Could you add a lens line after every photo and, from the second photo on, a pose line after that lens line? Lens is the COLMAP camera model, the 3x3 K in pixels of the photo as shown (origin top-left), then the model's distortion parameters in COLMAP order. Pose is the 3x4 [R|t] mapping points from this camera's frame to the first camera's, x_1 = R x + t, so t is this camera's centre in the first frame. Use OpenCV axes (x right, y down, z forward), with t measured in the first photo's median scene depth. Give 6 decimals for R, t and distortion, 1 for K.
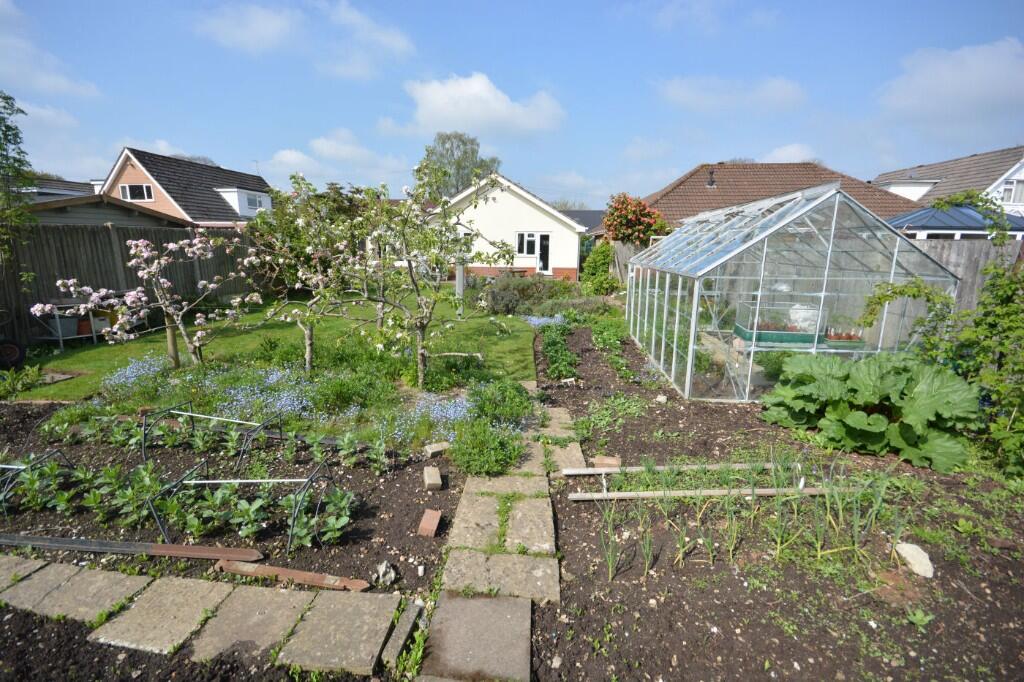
lens RADIAL K [[450.7, 0, 513.7], [0, 450.7, 340.8], [0, 0, 1]] dist [0.001307, -0.005984]
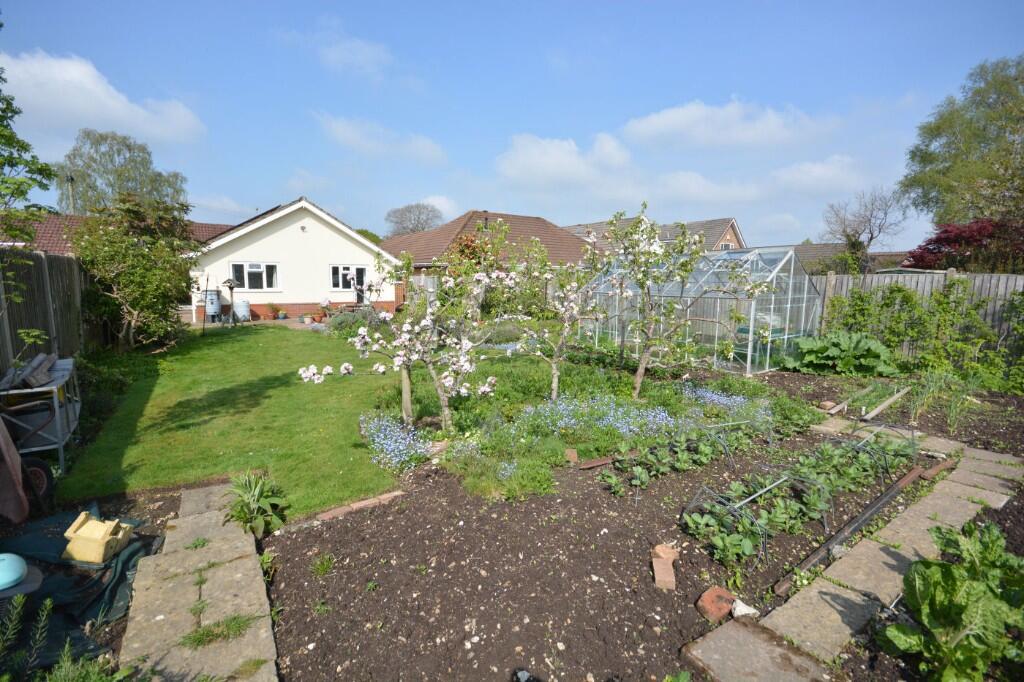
lens RADIAL K [[450.7, 0, 513.0], [0, 450.7, 337.1], [0, 0, 1]] dist [0.001307, -0.005984]
pose [[0.770276, -0.090960, 0.631191, -0.295042], [0.137697, 0.990150, -0.025351, -0.019055], [-0.622668, 0.106440, 0.775213, 0.063752]]
